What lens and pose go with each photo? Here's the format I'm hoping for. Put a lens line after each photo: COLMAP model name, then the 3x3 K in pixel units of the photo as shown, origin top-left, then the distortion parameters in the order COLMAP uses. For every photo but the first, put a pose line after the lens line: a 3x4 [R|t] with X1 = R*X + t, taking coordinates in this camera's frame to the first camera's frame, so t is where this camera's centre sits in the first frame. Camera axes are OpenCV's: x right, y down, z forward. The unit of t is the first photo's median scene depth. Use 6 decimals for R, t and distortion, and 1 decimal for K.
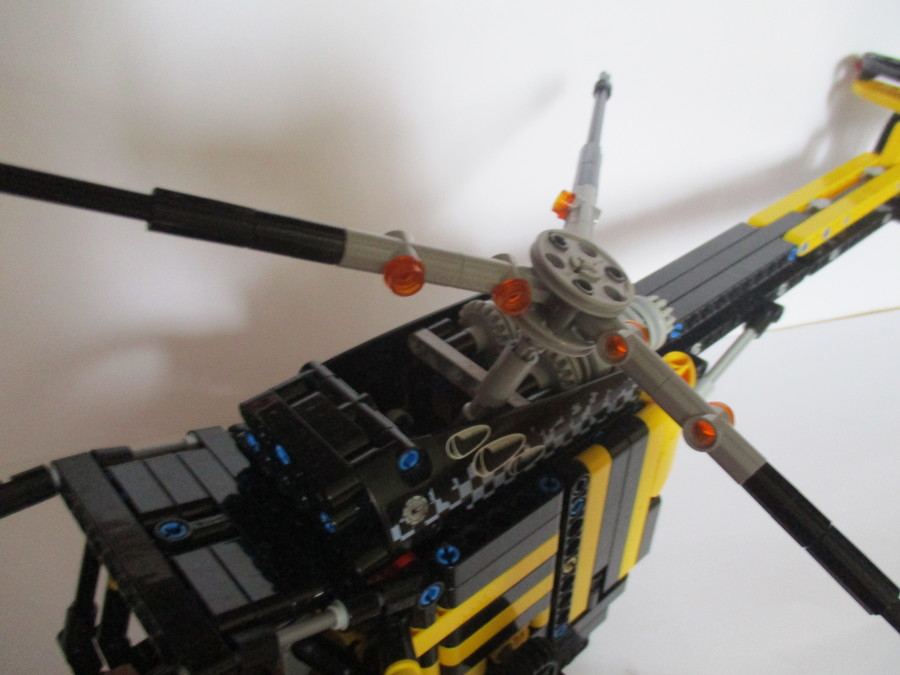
lens RADIAL K [[762.2, 0, 450.0], [0, 762.2, 337.5], [0, 0, 1]] dist [-0.007693, -0.006831]
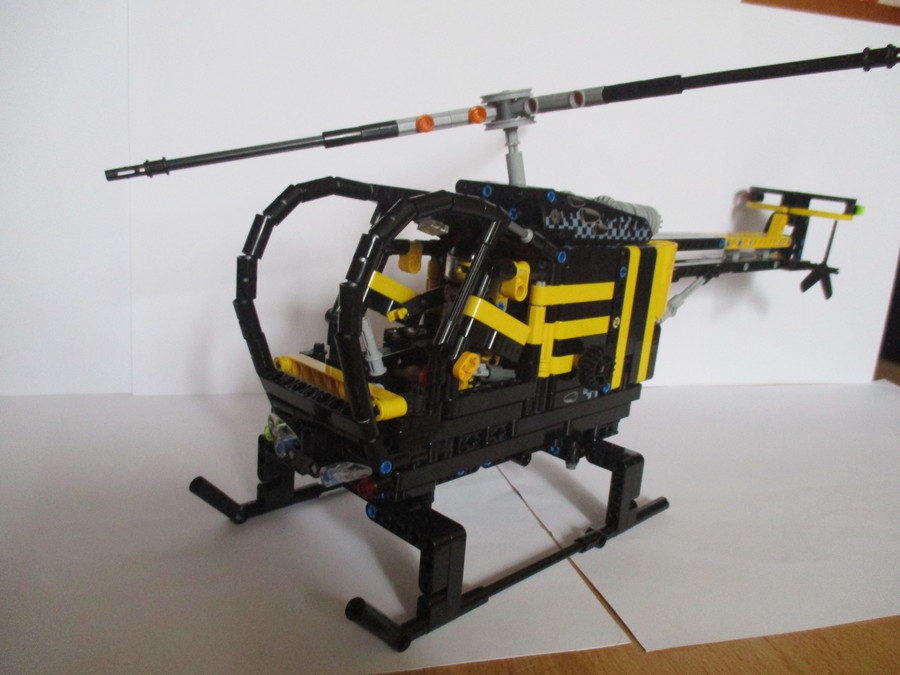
lens RADIAL K [[762.2, 0, 450.0], [0, 762.2, 337.5], [0, 0, 1]] dist [-0.007693, -0.006831]
pose [[0.993169, 0.084999, 0.079938, -0.380808], [-0.046478, 0.916574, -0.397155, 1.114487], [-0.107027, 0.390727, 0.914263, -0.569942]]
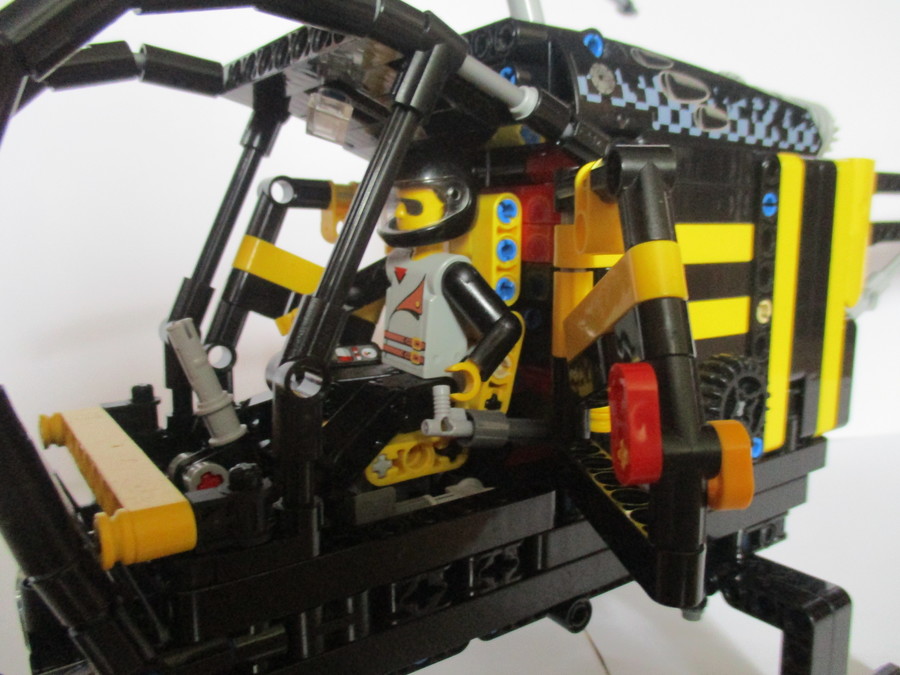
lens RADIAL K [[762.2, 0, 450.0], [0, 762.2, 337.5], [0, 0, 1]] dist [-0.007693, -0.006831]
pose [[0.994414, 0.023757, -0.102838, -0.106040], [-0.068838, 0.884570, -0.461299, 0.788277], [0.080008, 0.465802, 0.881265, 0.269777]]
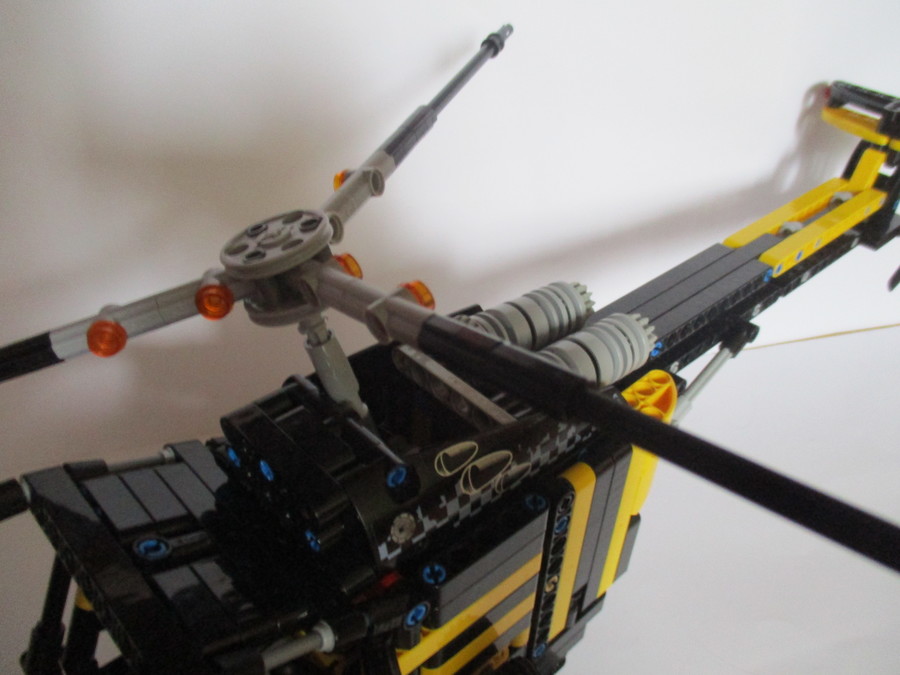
lens RADIAL K [[762.2, 0, 450.0], [0, 762.2, 337.5], [0, 0, 1]] dist [-0.007693, -0.006831]
pose [[0.998642, 0.016560, 0.049388, -0.031229], [-0.015616, 0.999689, -0.019431, -0.000521], [-0.049695, 0.018633, 0.998591, 0.010999]]
